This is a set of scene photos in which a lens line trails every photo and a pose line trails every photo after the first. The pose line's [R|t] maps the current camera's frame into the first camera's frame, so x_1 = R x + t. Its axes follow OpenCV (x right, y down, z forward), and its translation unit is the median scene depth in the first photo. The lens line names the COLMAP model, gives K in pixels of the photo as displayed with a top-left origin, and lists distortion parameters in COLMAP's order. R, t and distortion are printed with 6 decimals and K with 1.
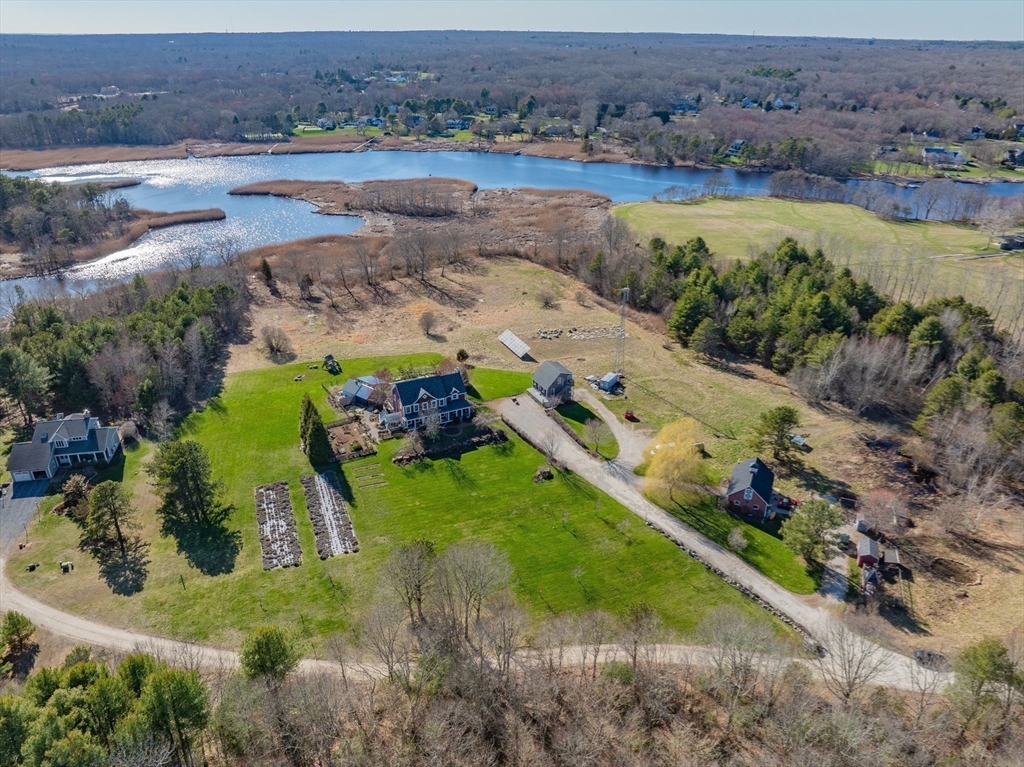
lens RADIAL K [[720.3, 0, 512.0], [0, 720.3, 383.5], [0, 0, 1]] dist [-0.041826, 0.003906]
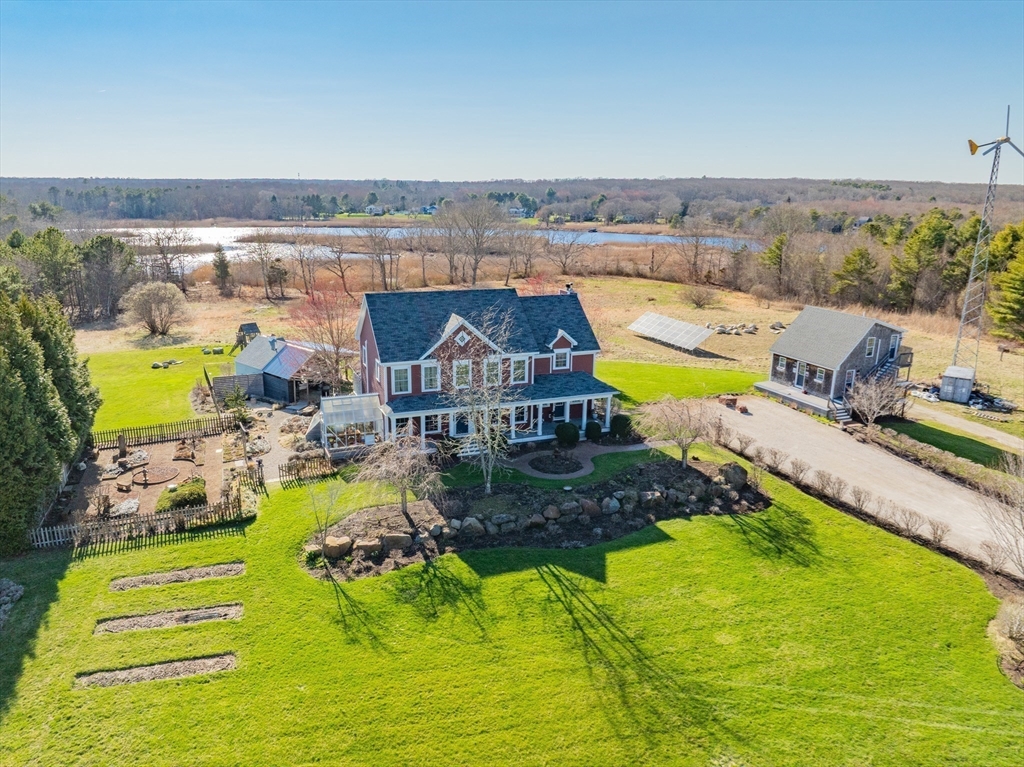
lens RADIAL K [[720.3, 0, 512.0], [0, 720.3, 383.5], [0, 0, 1]] dist [-0.041826, 0.003906]
pose [[0.997175, 0.024682, -0.070945, -0.074074], [-0.038431, 0.979139, -0.199526, 0.083610], [0.064540, 0.201689, 0.977321, 0.664906]]
